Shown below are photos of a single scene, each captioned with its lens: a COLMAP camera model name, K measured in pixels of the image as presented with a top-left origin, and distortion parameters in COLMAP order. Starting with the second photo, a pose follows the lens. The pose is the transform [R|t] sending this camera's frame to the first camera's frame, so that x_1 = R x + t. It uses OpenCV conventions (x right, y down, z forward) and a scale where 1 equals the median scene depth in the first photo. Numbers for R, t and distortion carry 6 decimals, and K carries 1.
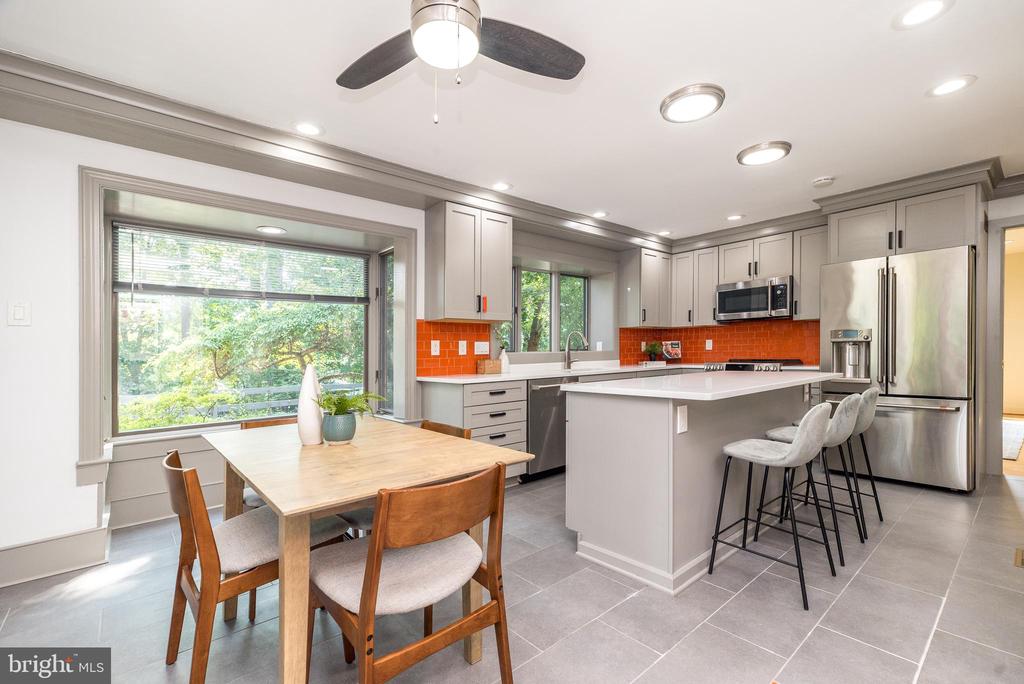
lens RADIAL K [[451.6, 0, 513.0], [0, 451.6, 351.9], [0, 0, 1]] dist [0.008132, 0.001378]
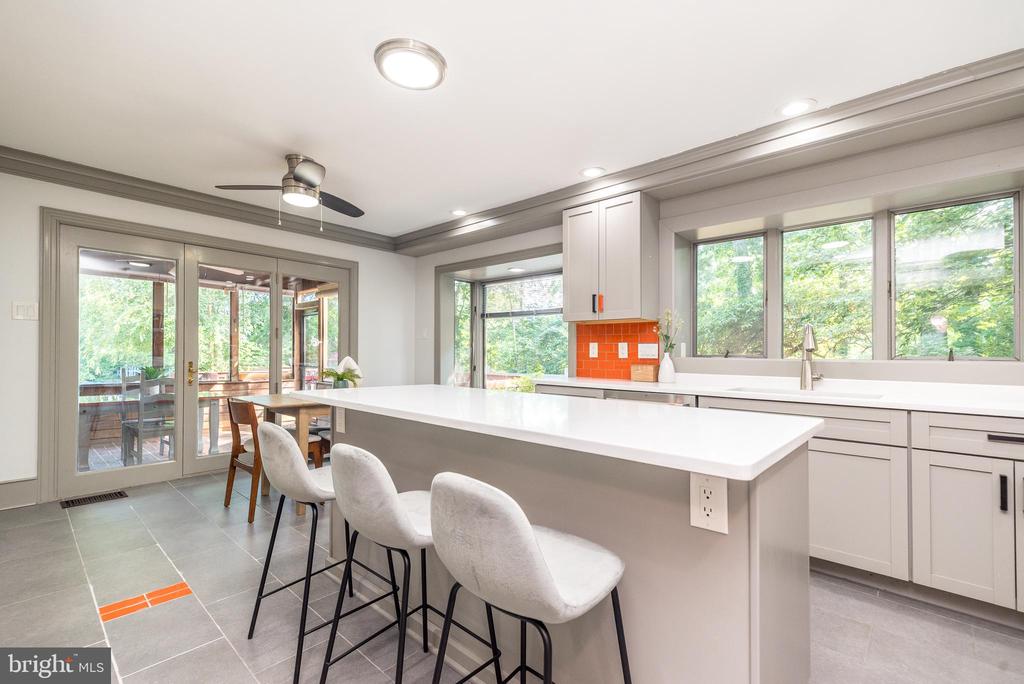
lens RADIAL K [[451.6, 0, 517.7], [0, 451.6, 347.3], [0, 0, 1]] dist [0.008132, 0.001378]
pose [[0.132378, 0.006764, -0.991176, 0.784581], [-0.012305, 0.999911, 0.005180, -0.017862], [0.991123, 0.011511, 0.132450, 0.679110]]
